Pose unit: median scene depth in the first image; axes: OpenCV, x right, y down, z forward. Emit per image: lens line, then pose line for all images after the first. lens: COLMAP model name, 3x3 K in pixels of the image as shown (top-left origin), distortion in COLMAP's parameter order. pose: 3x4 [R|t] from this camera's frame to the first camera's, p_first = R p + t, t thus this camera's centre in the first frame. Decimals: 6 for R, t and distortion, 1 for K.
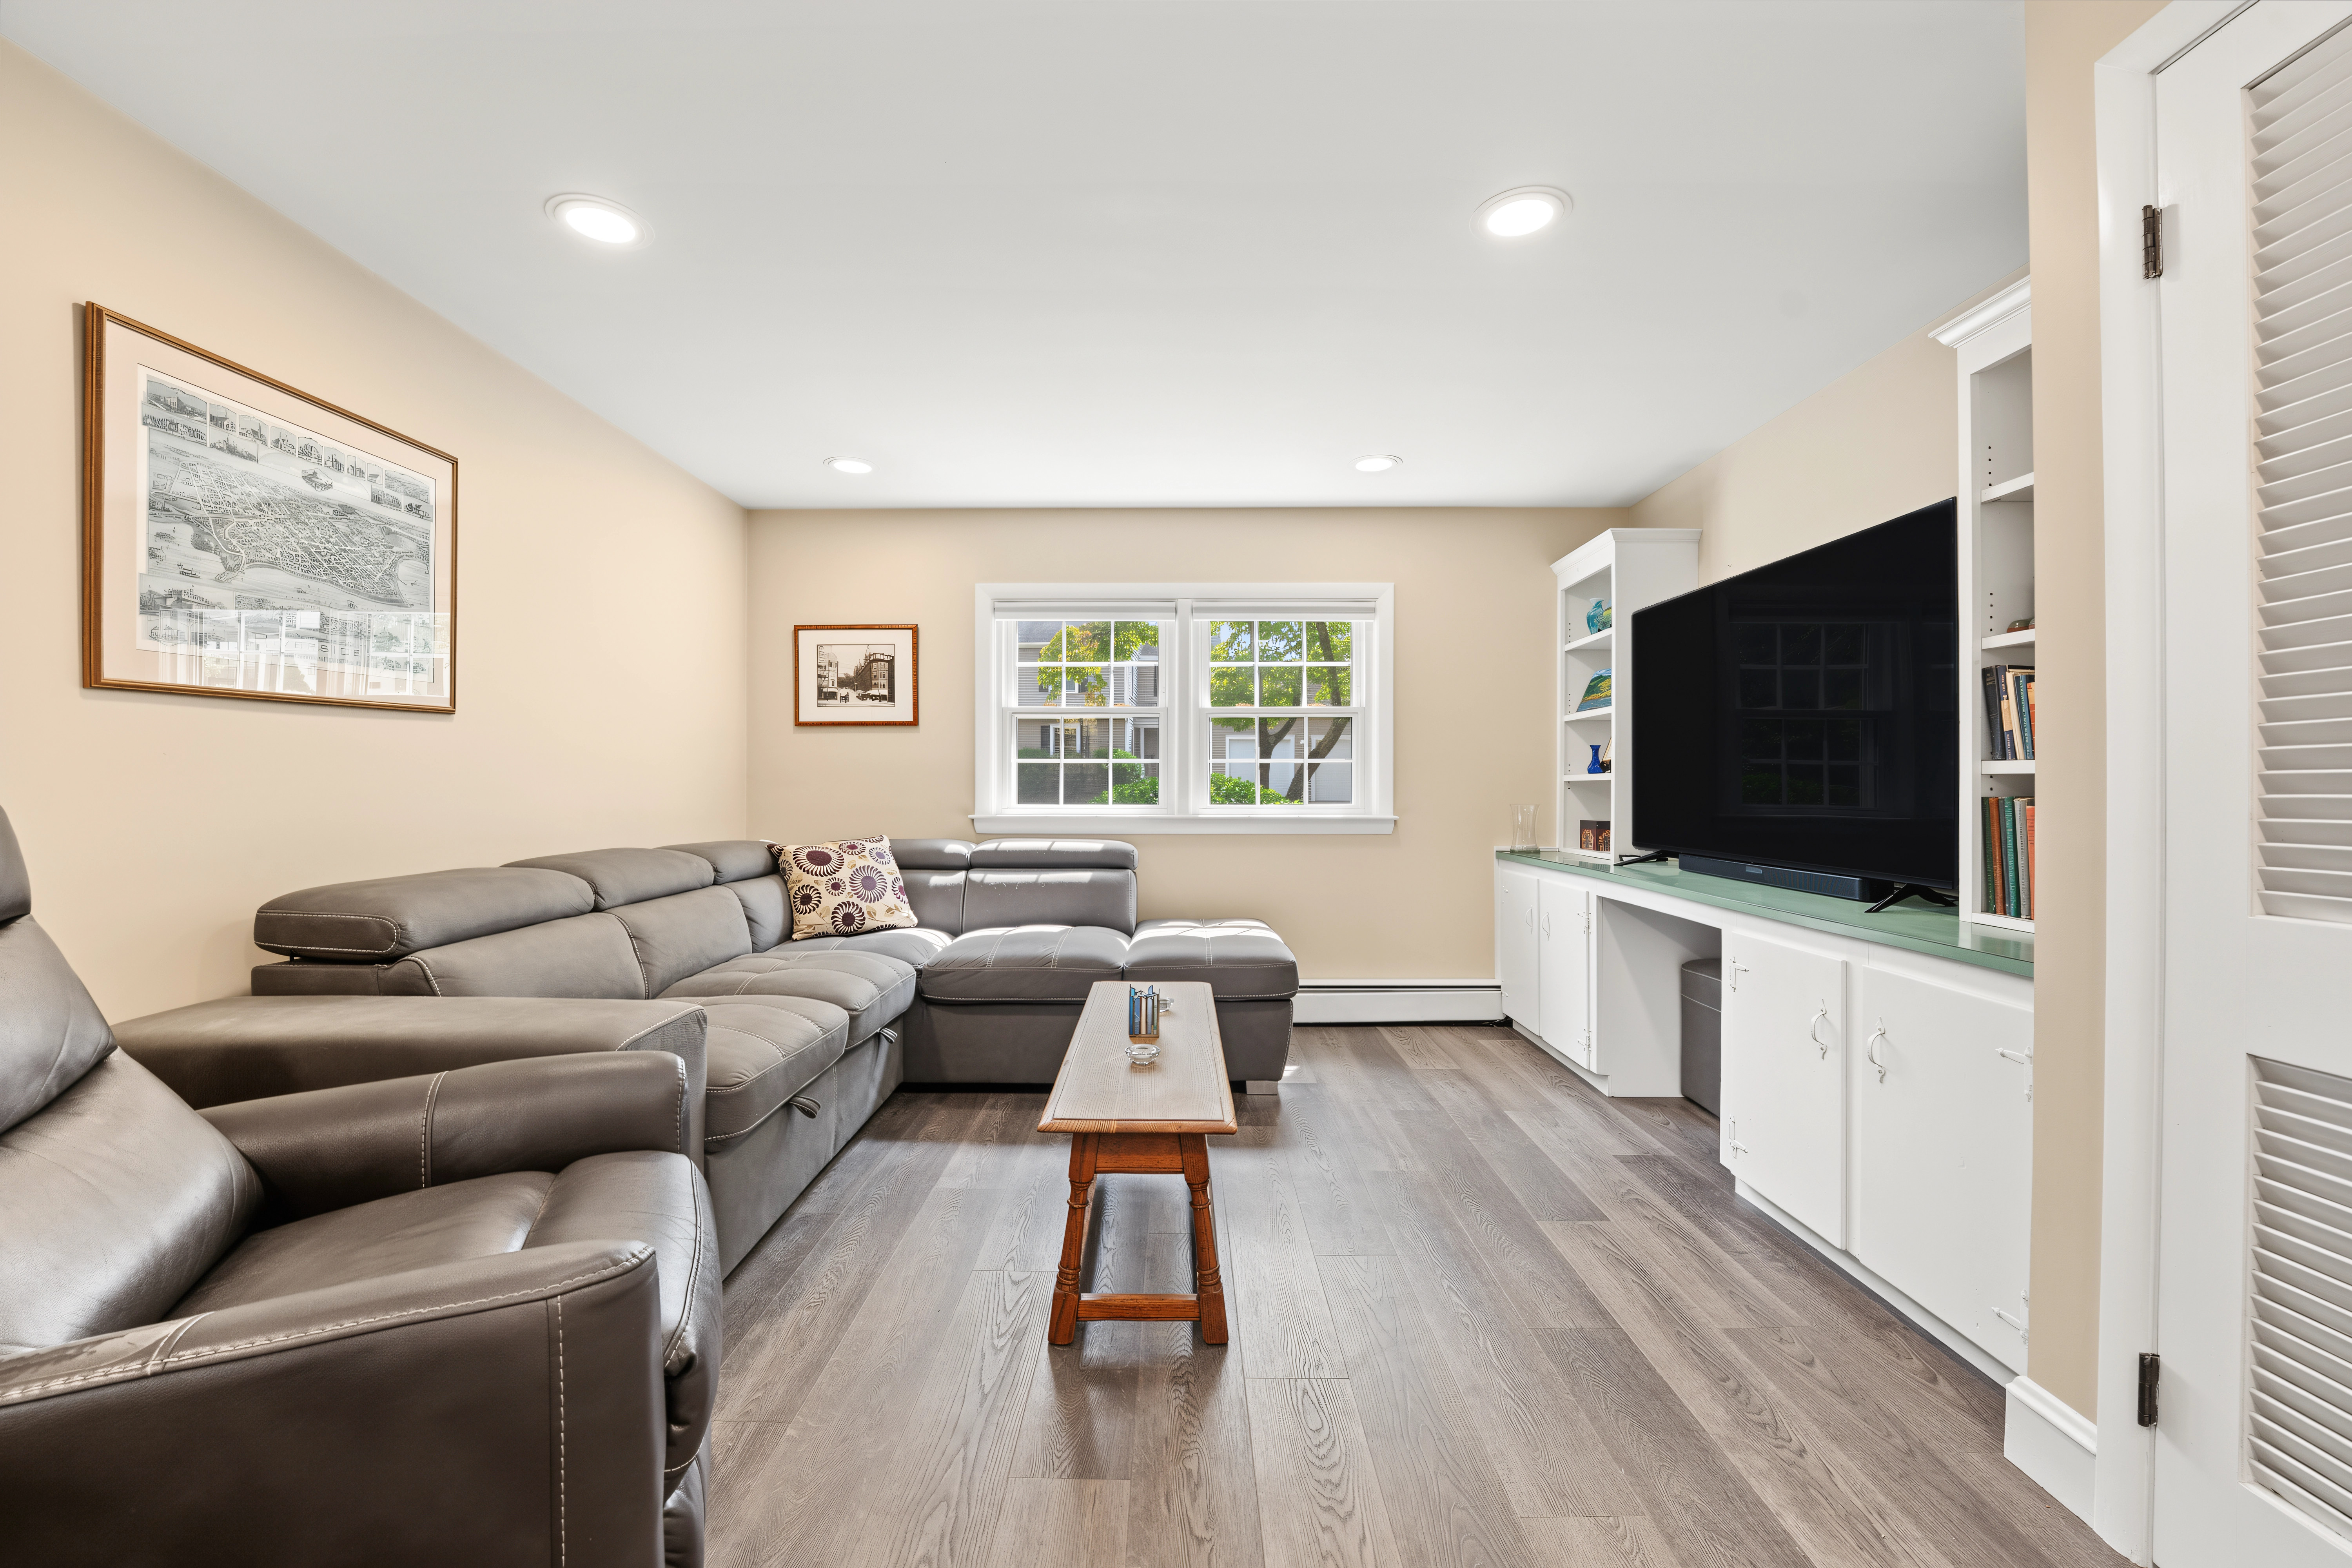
lens RADIAL K [[964.7, 0, 1179.2], [0, 964.7, 785.6], [0, 0, 1]] dist [-0.003916, -0.000231]
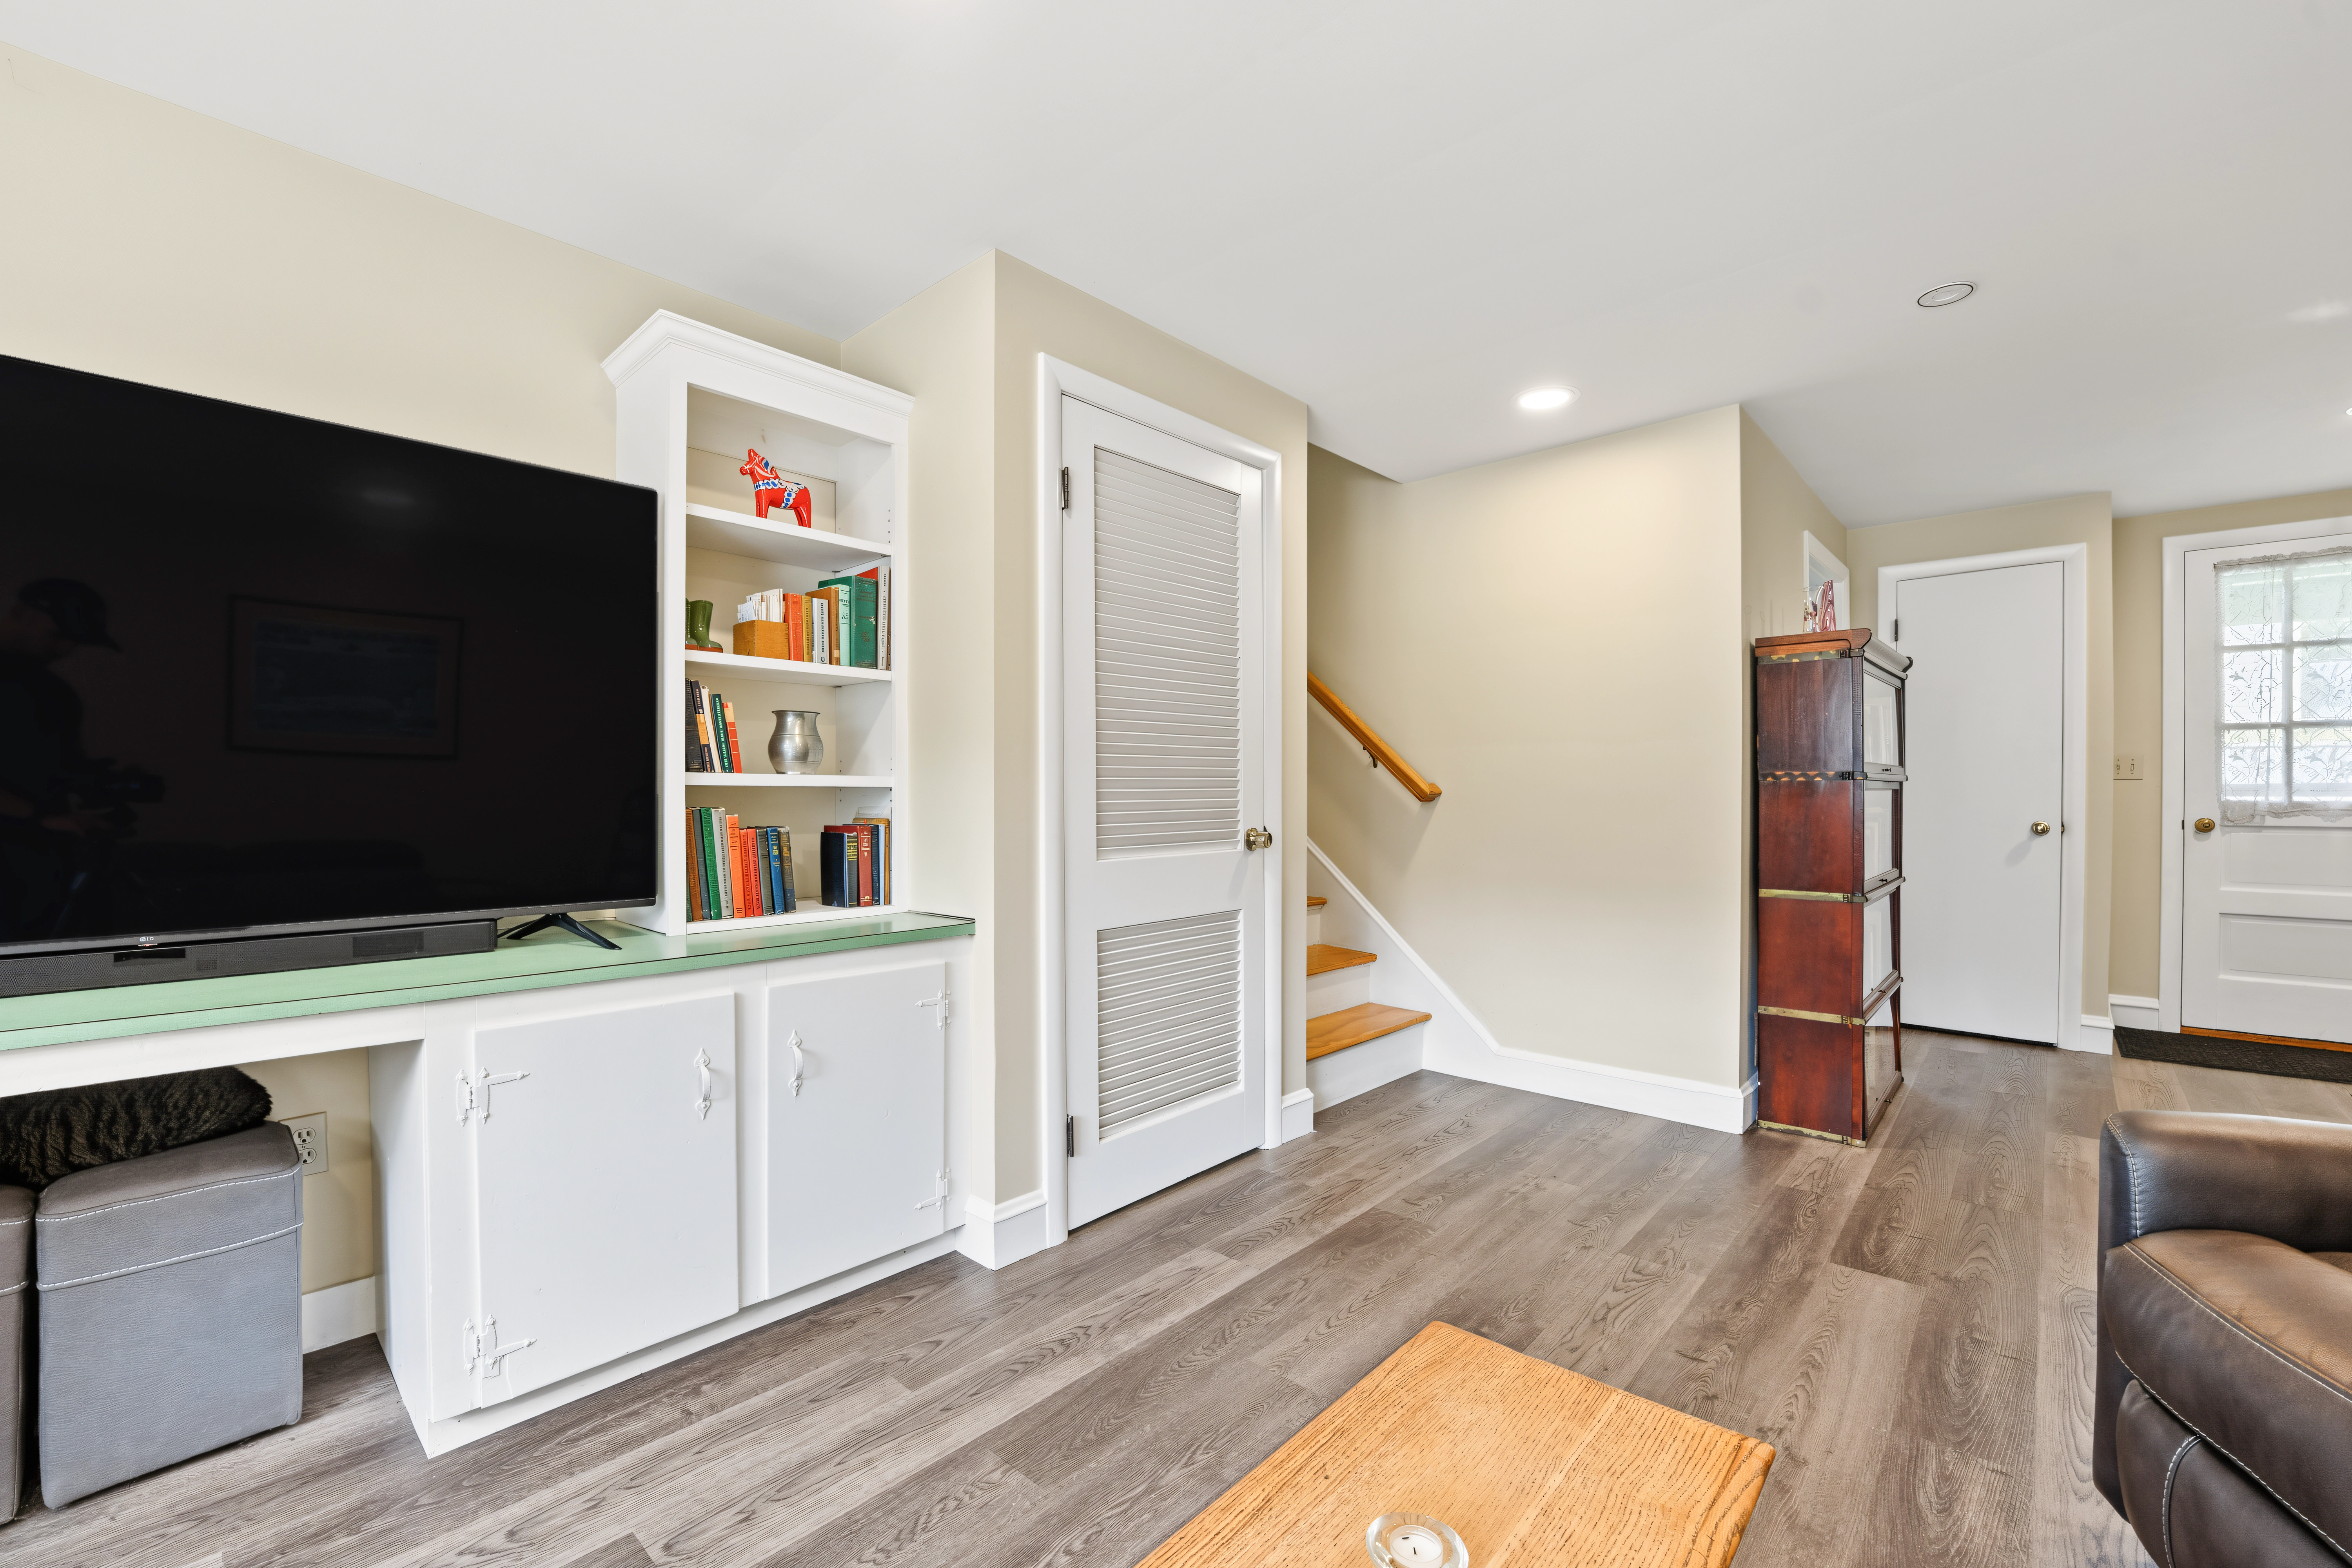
lens RADIAL K [[964.7, 0, 1184.9], [0, 964.7, 797.1], [0, 0, 1]] dist [-0.003916, -0.000231]
pose [[-0.735156, -0.004458, 0.677884, -0.239215], [-0.003804, 0.999990, 0.002452, -0.004223], [-0.677887, -0.000776, -0.735165, 1.448544]]
